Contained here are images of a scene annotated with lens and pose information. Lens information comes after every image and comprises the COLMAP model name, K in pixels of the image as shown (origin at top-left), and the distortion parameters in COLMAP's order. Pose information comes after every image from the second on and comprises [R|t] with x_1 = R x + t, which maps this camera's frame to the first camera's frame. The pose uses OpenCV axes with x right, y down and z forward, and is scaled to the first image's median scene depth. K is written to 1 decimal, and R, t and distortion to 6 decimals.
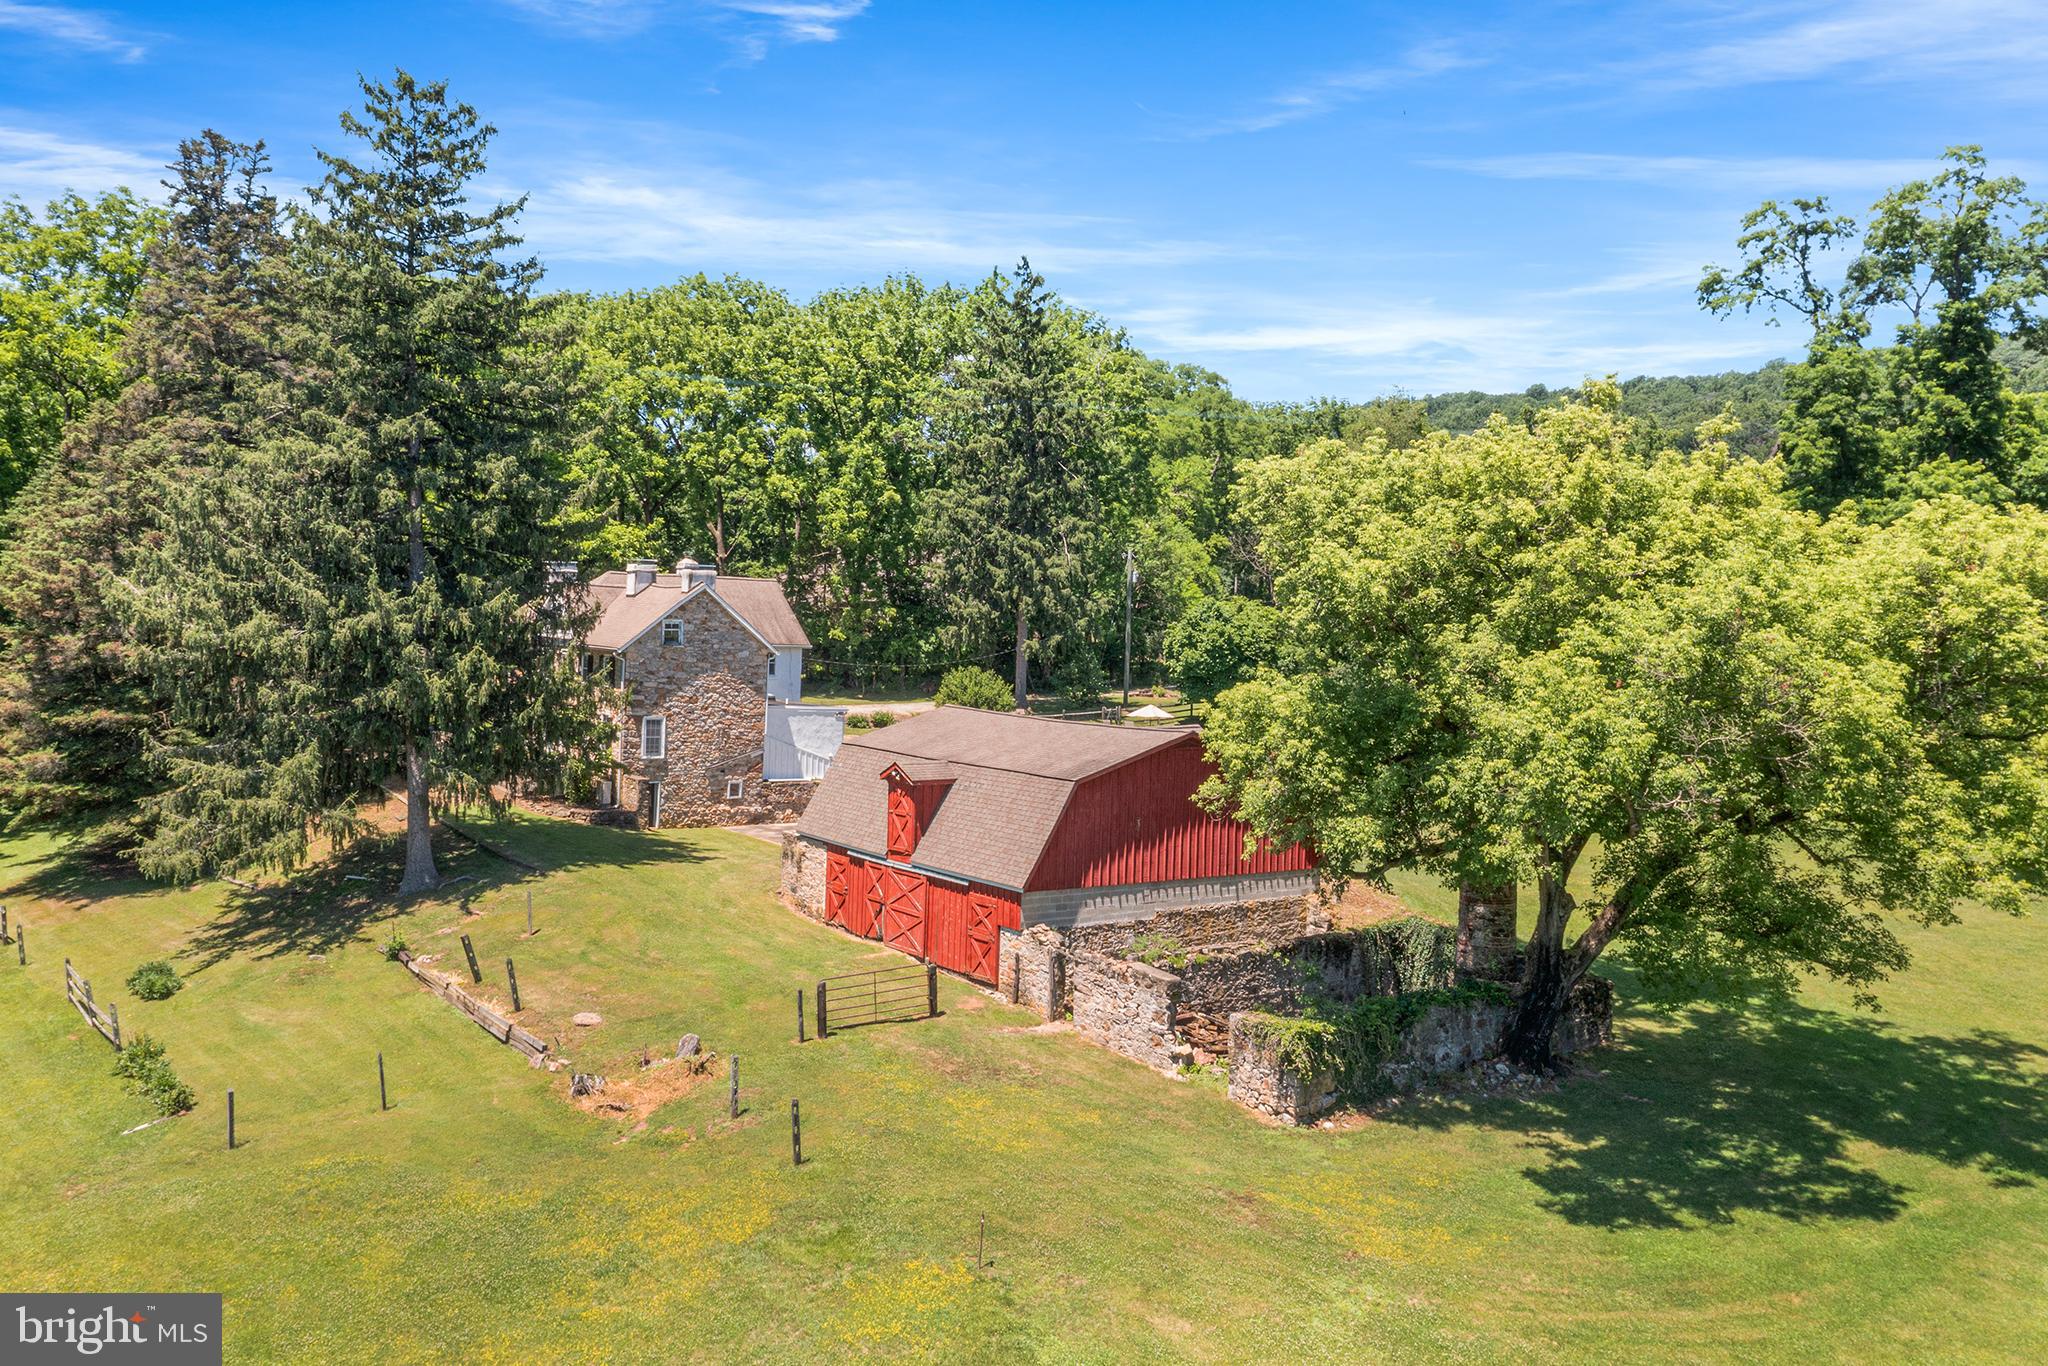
lens RADIAL K [[1617.2, 0, 1036.3], [0, 1617.2, 533.9], [0, 0, 1]] dist [-0.011523, -0.013571]
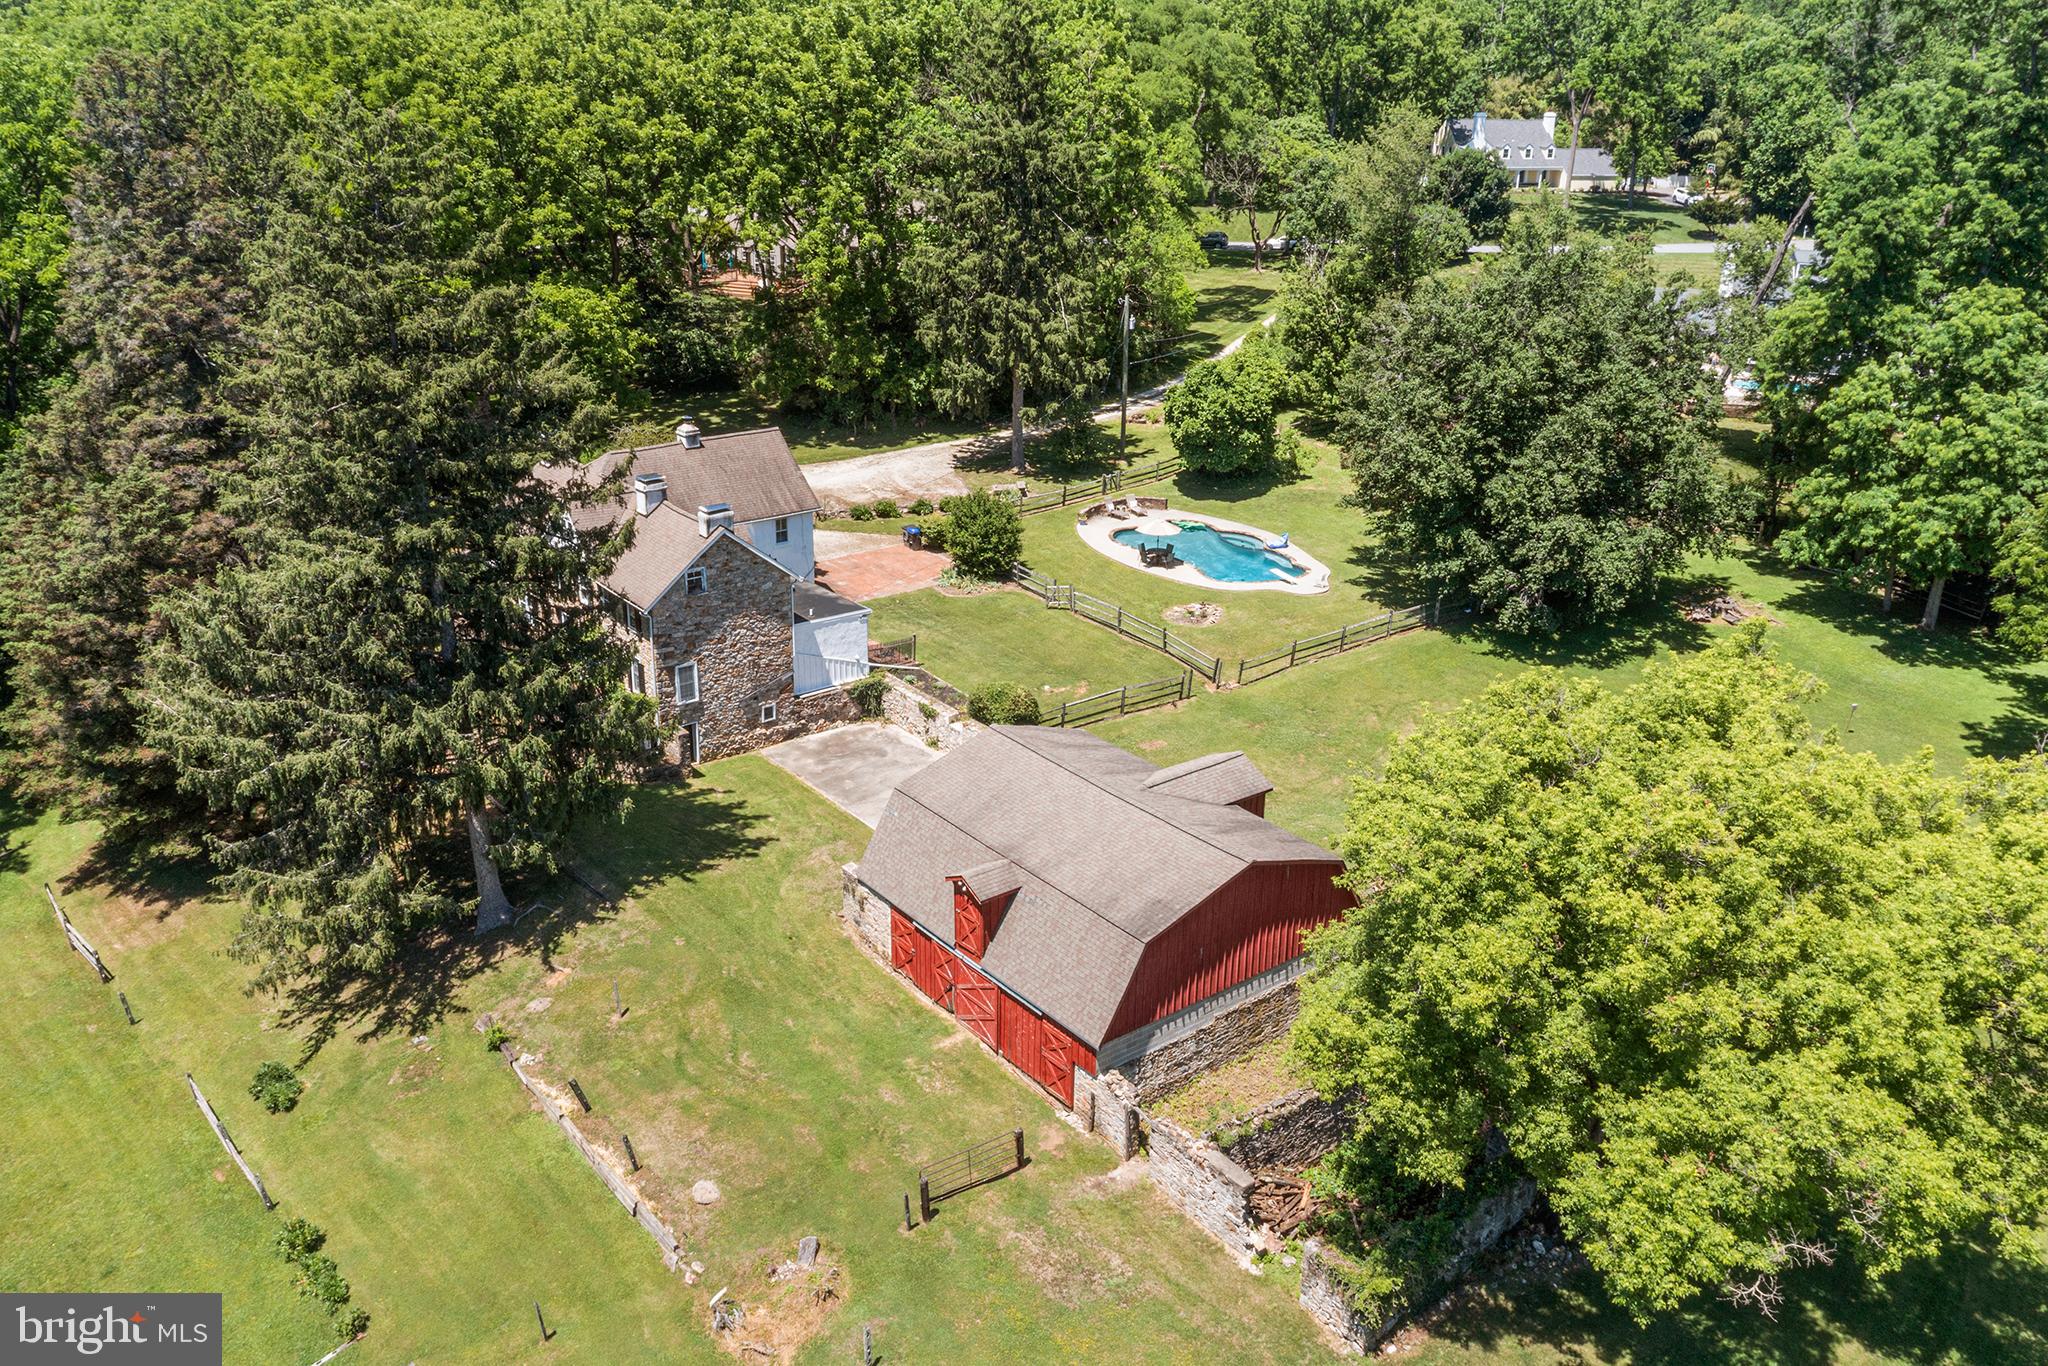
lens RADIAL K [[1617.2, 0, 1037.0], [0, 1617.2, 570.1], [0, 0, 1]] dist [-0.011523, -0.013571]
pose [[0.999168, -0.028629, 0.029039, -0.044395], [0.016501, 0.935065, 0.354091, -0.284536], [-0.037291, -0.353318, 0.934760, 0.071738]]
